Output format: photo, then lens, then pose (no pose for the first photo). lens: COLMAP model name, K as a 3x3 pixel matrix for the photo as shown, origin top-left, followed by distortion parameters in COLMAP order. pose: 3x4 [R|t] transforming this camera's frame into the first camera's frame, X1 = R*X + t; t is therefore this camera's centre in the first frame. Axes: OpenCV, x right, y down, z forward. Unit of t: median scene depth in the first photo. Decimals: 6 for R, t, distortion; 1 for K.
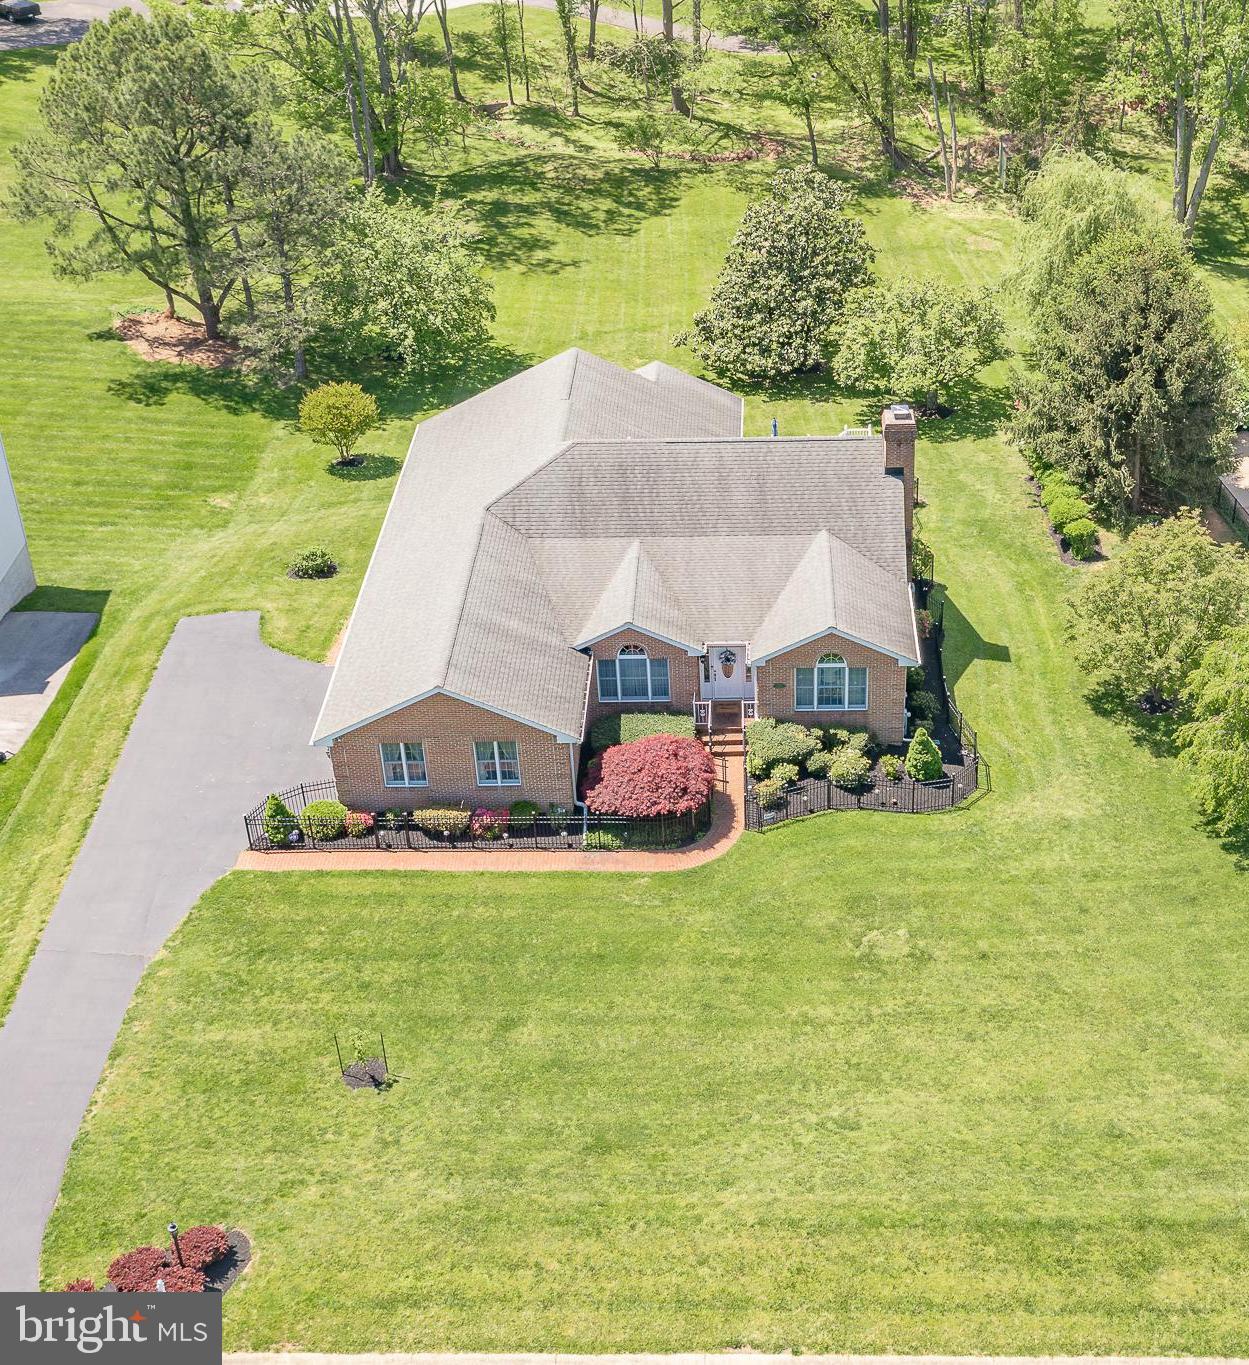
lens RADIAL K [[1829.0, 0, 688.7], [0, 1829.0, 682.5], [0, 0, 1]] dist [-0.039047, 0.144372]
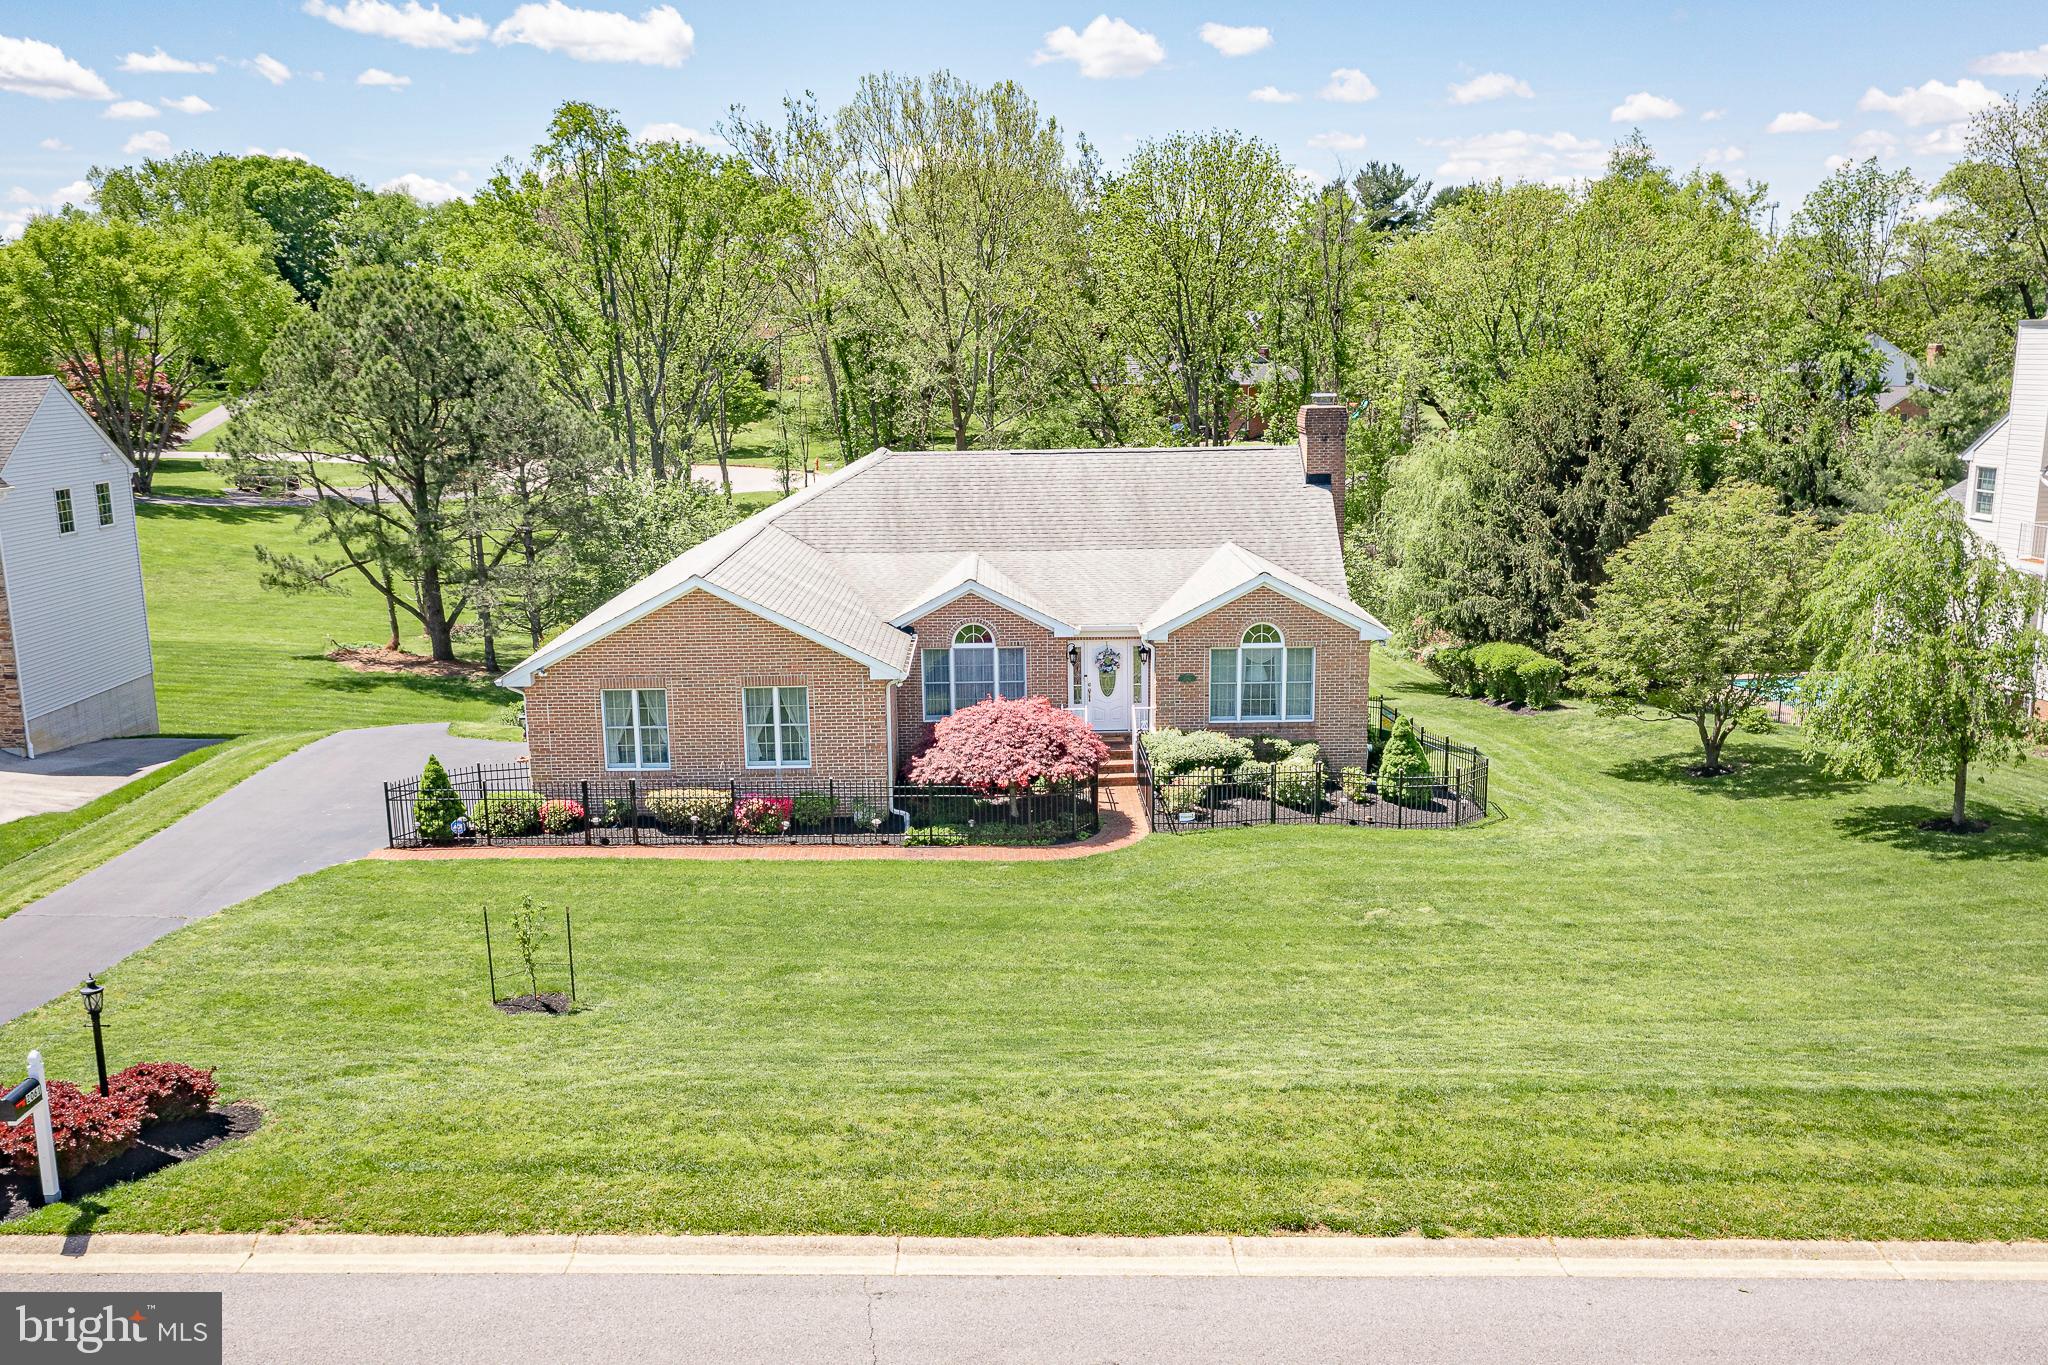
lens RADIAL K [[1861.2, 0, 964.0], [0, 1861.2, 795.9], [0, 0, 1]] dist [-0.022931, 0.083238]
pose [[0.999924, 0.008423, 0.008982, -0.042975], [-0.005035, 0.945363, -0.325981, 0.289275], [-0.011237, 0.325911, 0.945334, 0.371307]]
